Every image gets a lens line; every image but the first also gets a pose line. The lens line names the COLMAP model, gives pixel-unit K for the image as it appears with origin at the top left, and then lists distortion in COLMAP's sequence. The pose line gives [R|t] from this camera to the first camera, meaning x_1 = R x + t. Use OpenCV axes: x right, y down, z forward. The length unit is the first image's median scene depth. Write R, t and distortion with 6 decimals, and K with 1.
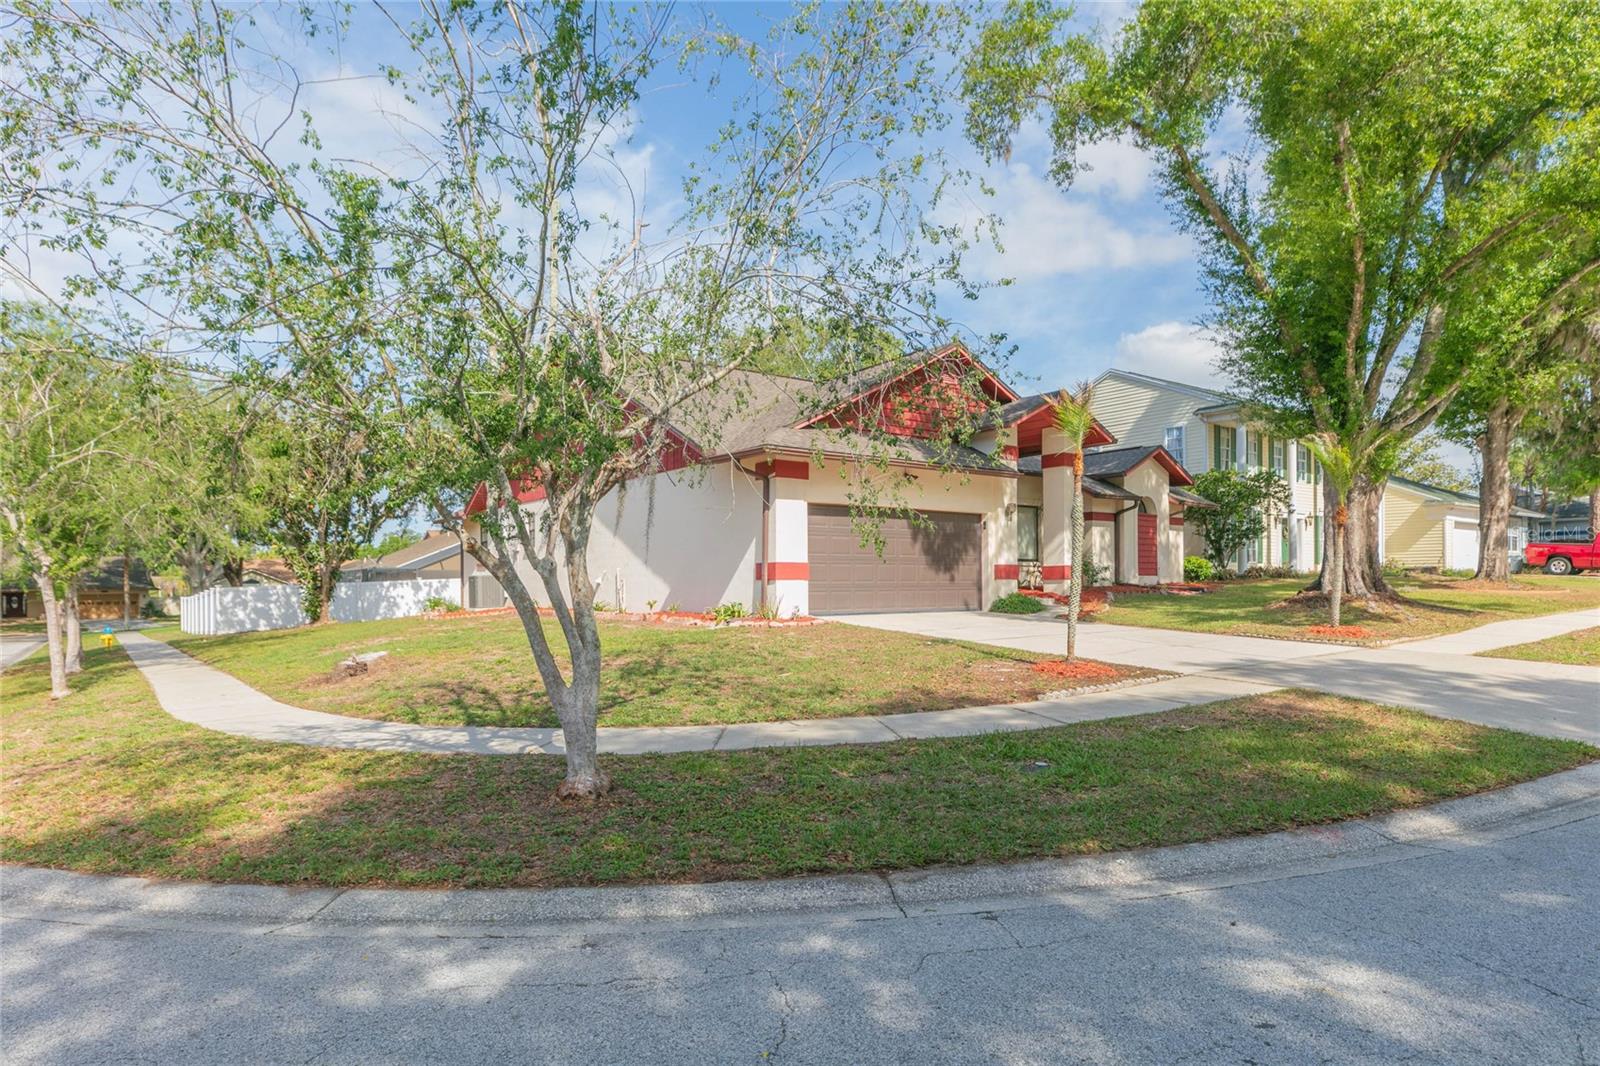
lens RADIAL K [[905.9, 0, 800.0], [0, 905.9, 533.0], [0, 0, 1]] dist [0.014517, 0.000446]
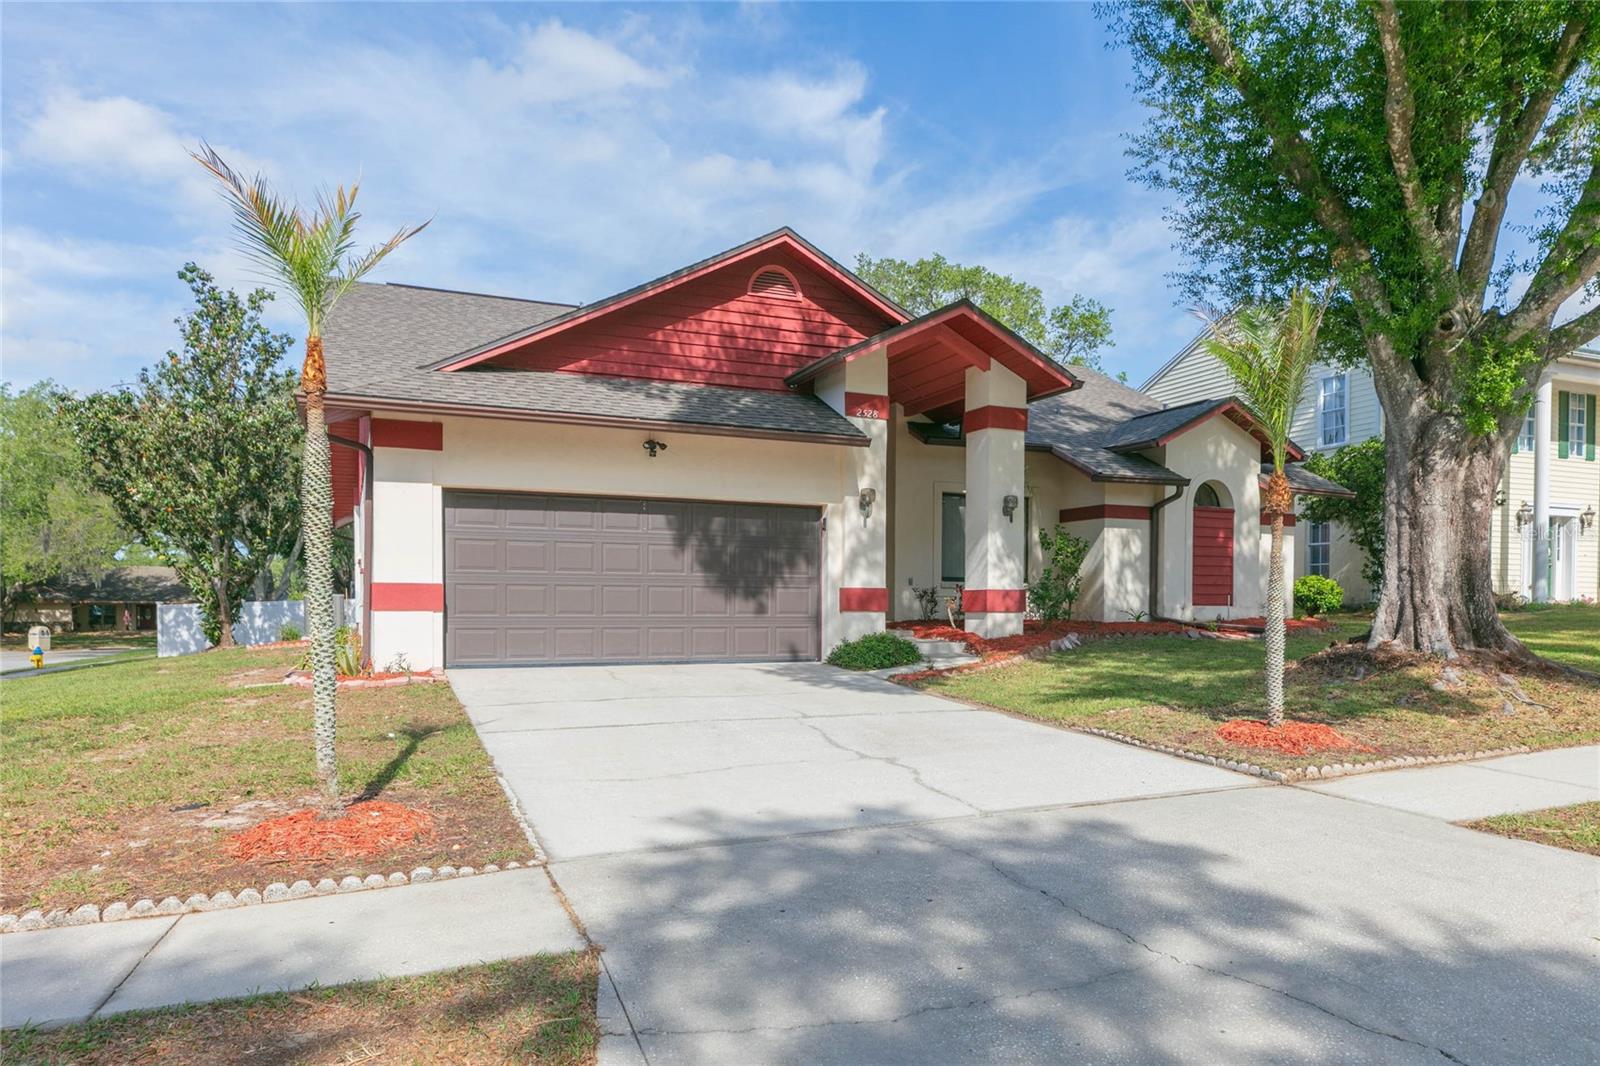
lens RADIAL K [[1043.6, 0, 791.3], [0, 1043.6, 556.2], [0, 0, 1]] dist [-0.000734, -0.000931]
pose [[0.971549, 0.001878, -0.236830, 0.350144], [0.000803, 0.999937, 0.011221, 0.005449], [0.236836, -0.011091, 0.971486, 0.299560]]
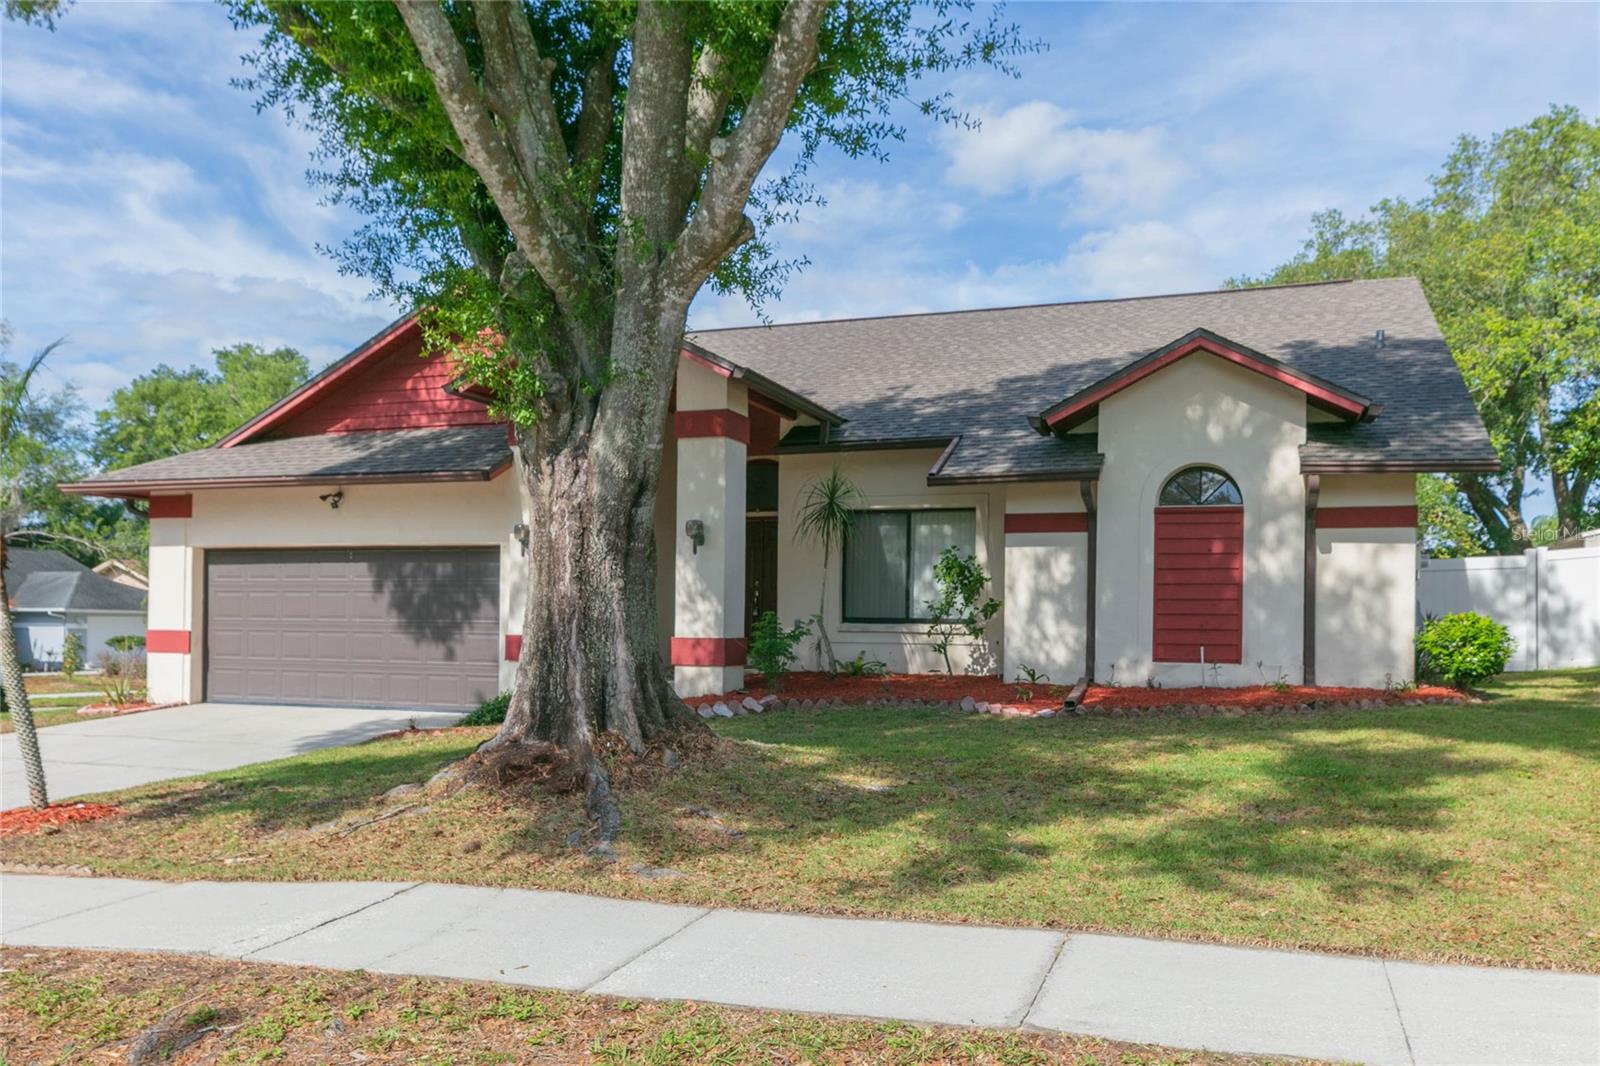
lens RADIAL K [[1043.6, 0, 791.3], [0, 1043.6, 556.2], [0, 0, 1]] dist [-0.000734, -0.000931]
pose [[0.569039, -0.026886, -0.821871, 0.848091], [0.034308, 0.999371, -0.008939, -0.000999], [0.821594, -0.023110, 0.569604, 0.774119]]
